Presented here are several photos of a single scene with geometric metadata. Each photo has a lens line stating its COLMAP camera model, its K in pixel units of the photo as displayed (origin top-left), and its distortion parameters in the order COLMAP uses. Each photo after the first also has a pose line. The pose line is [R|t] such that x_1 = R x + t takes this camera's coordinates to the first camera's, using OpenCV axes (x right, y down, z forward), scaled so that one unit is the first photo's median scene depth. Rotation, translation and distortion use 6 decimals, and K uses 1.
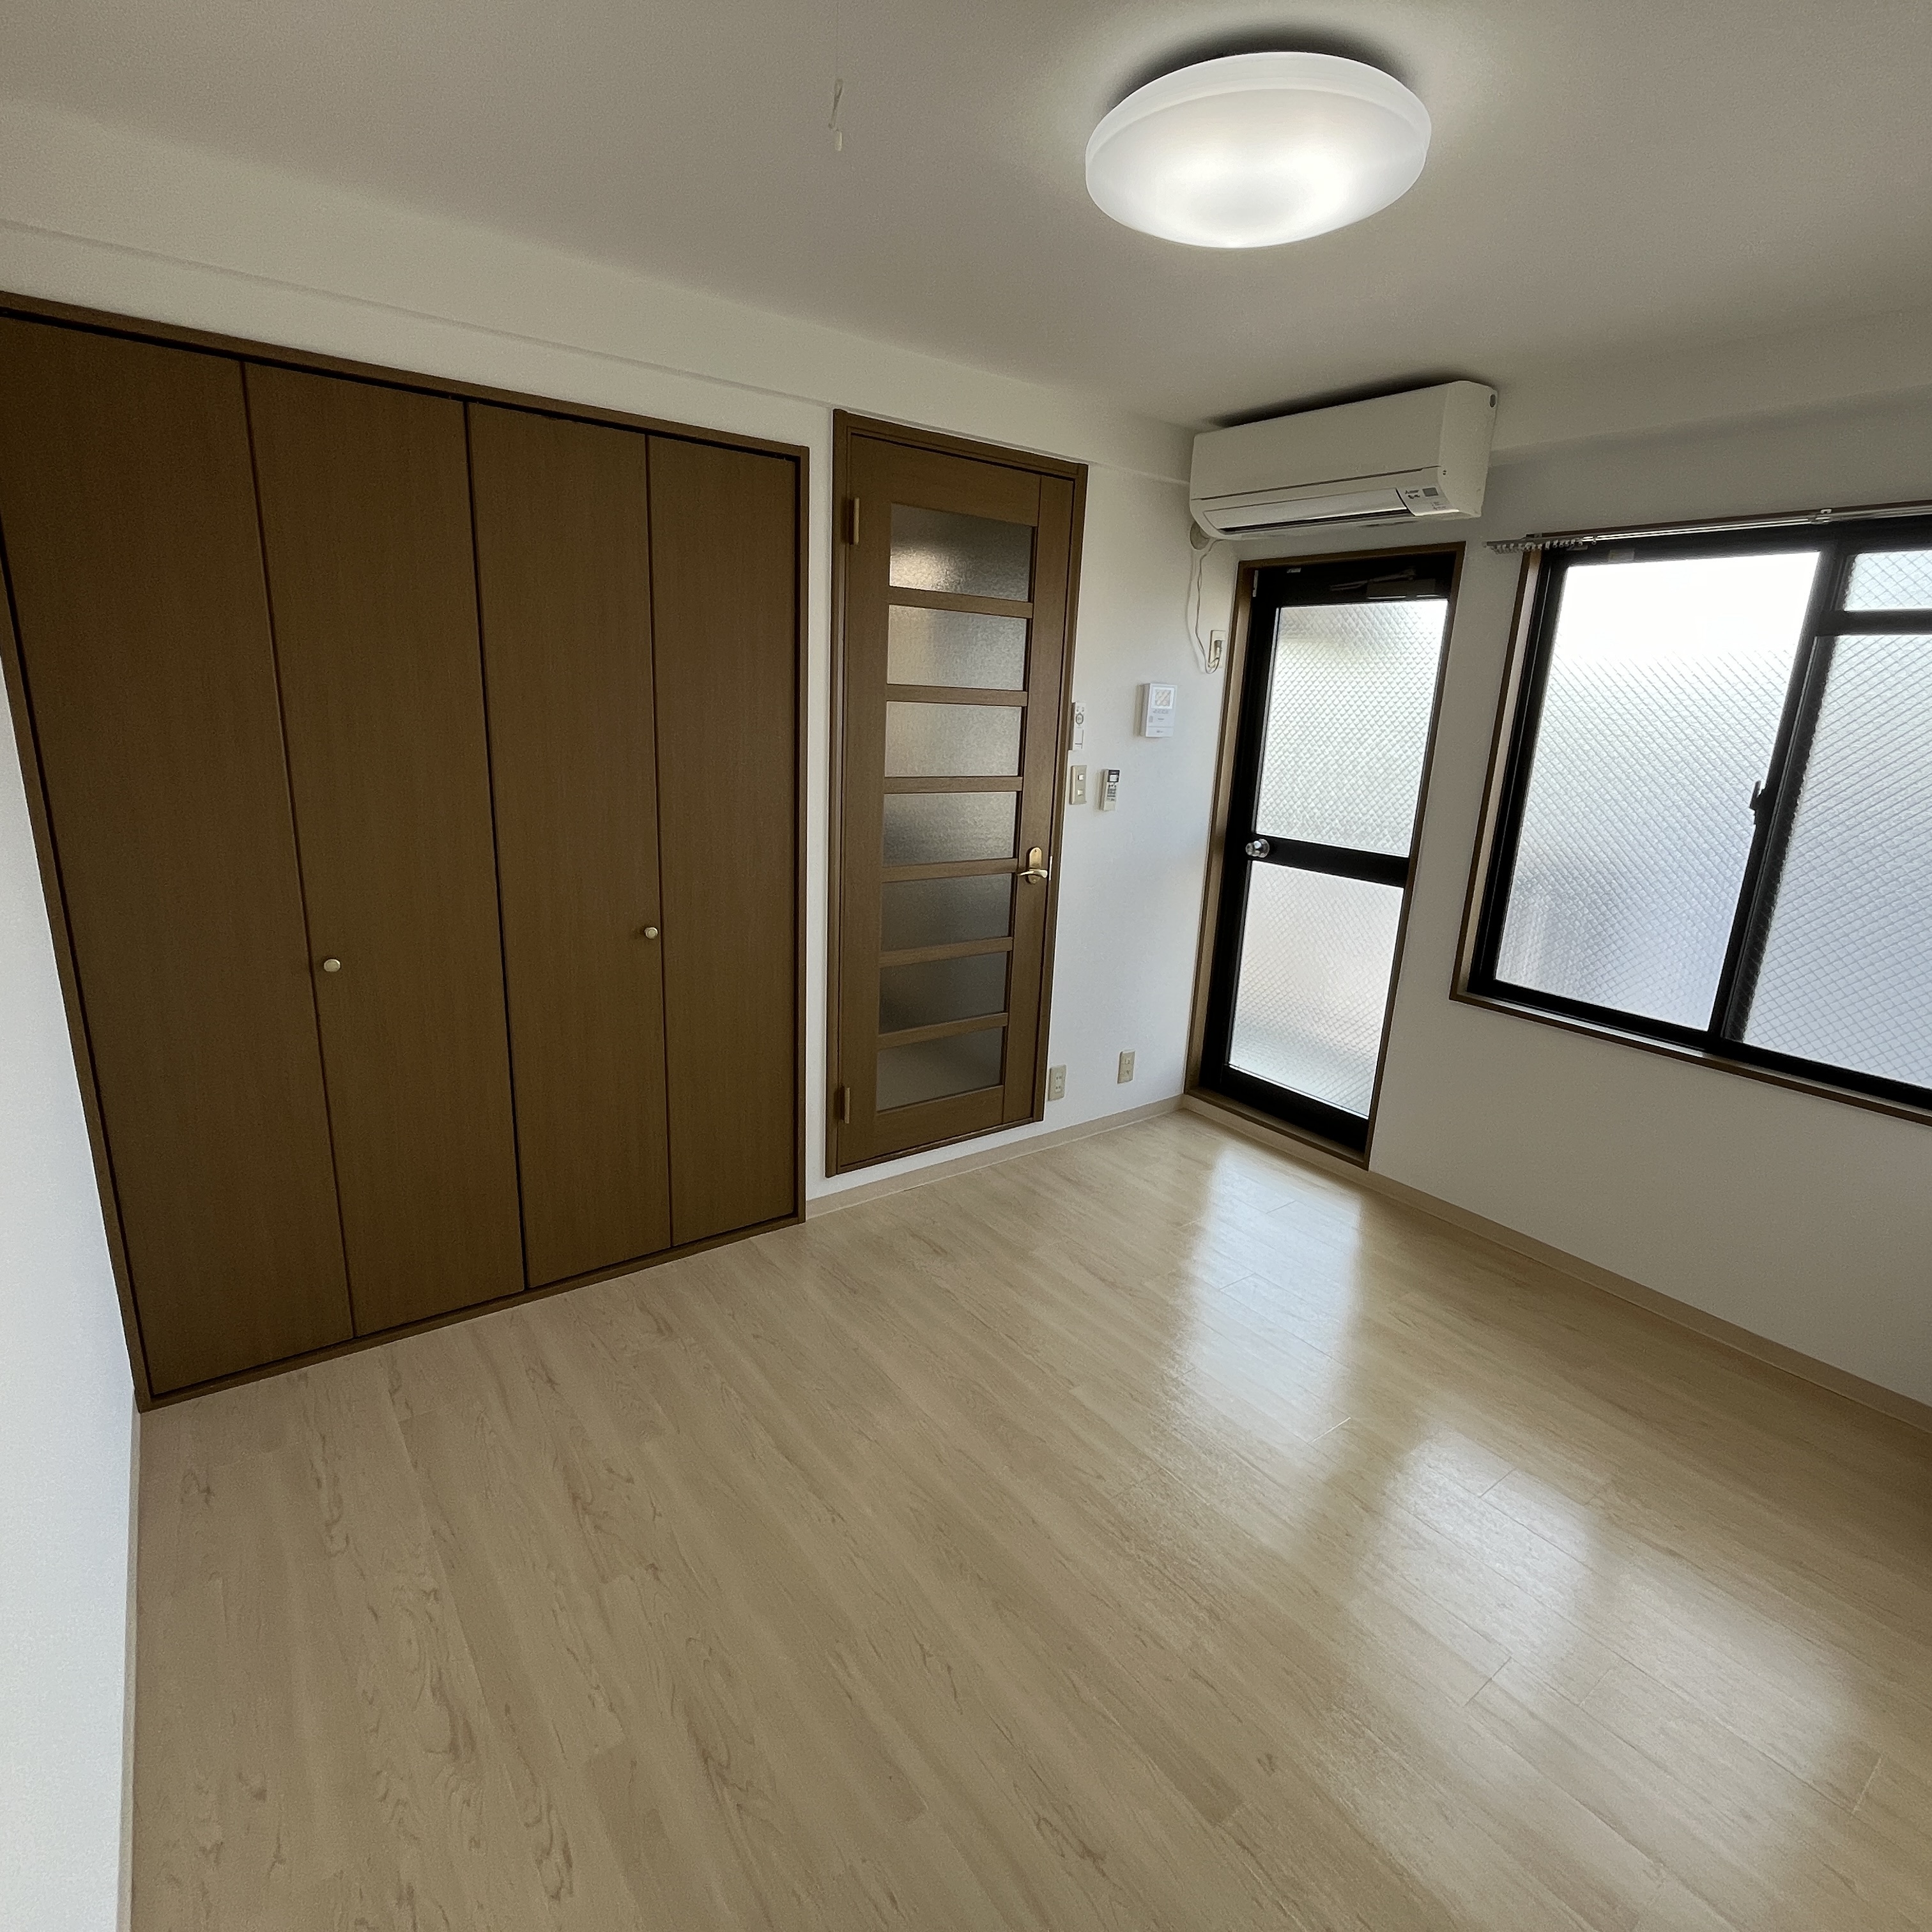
lens RADIAL K [[1044.2, 0, 966.0], [0, 1044.2, 966.0], [0, 0, 1]] dist [0.001957, -0.002136]
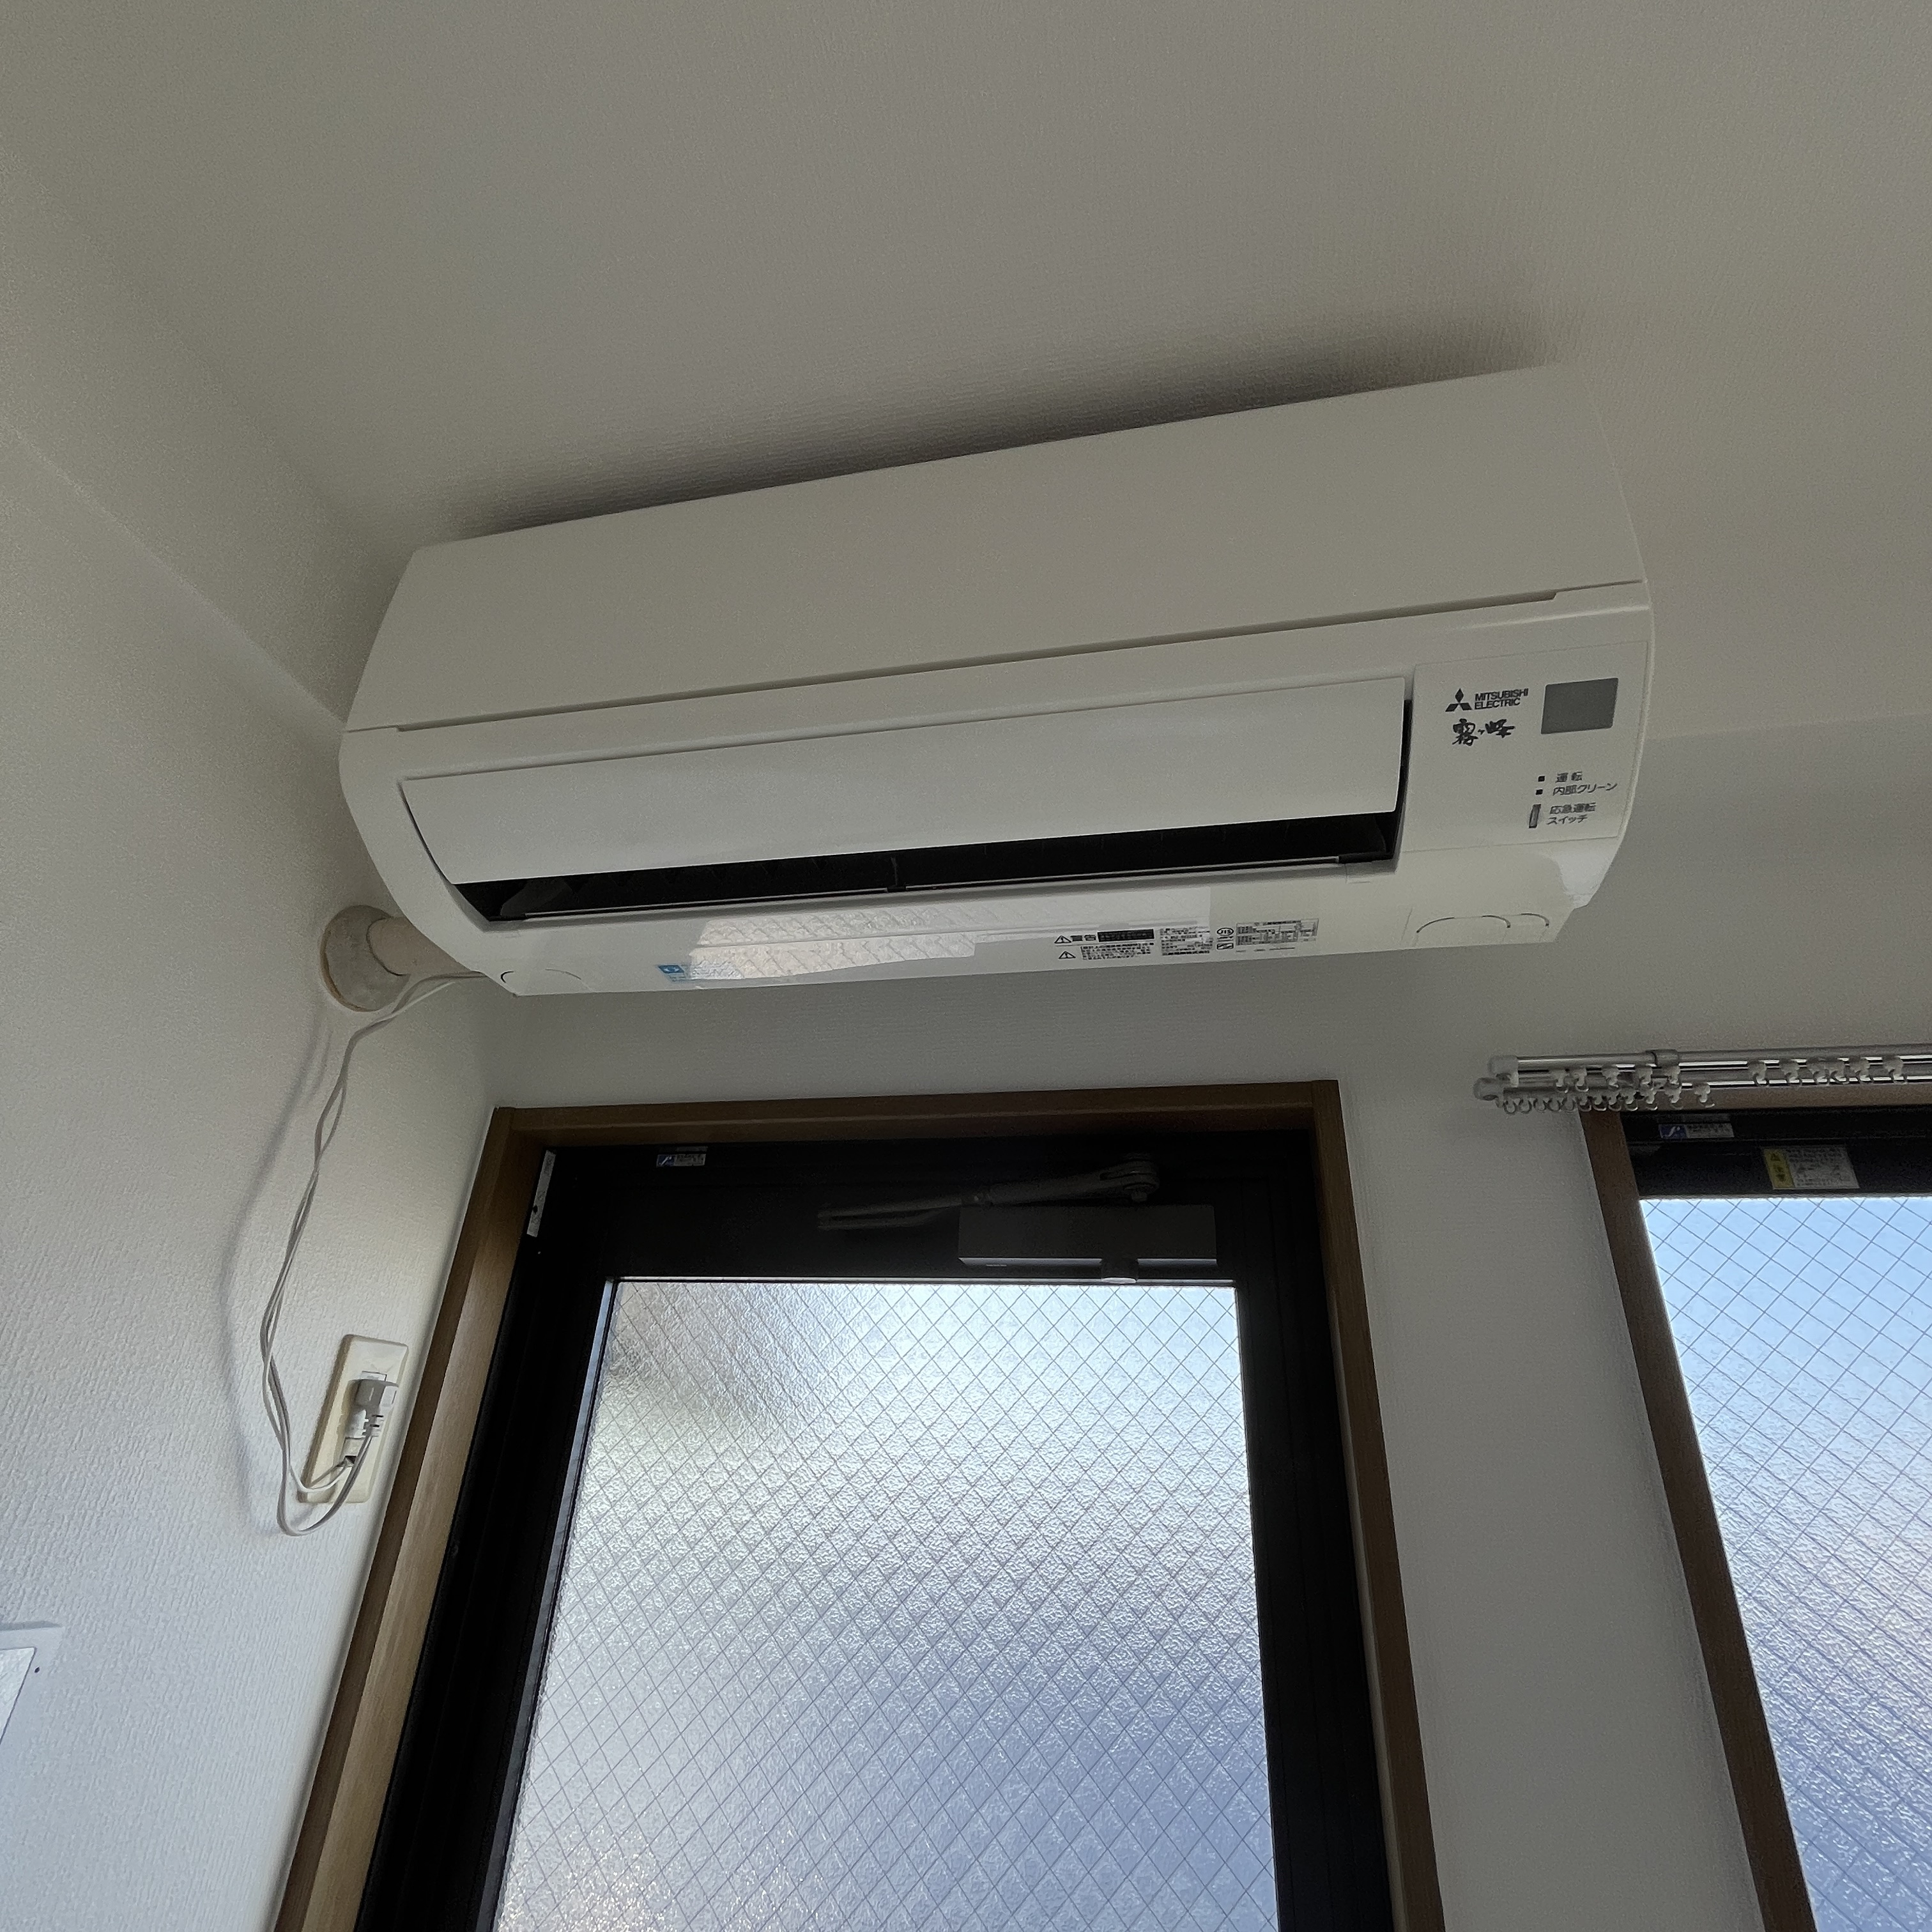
lens RADIAL K [[1044.2, 0, 966.0], [0, 1044.2, 966.0], [0, 0, 1]] dist [0.001957, -0.002136]
pose [[0.760290, 0.293086, 0.579706, 0.152791], [0.147779, 0.790987, -0.593718, -0.191470], [-0.632551, 0.537066, 0.558067, 0.621041]]
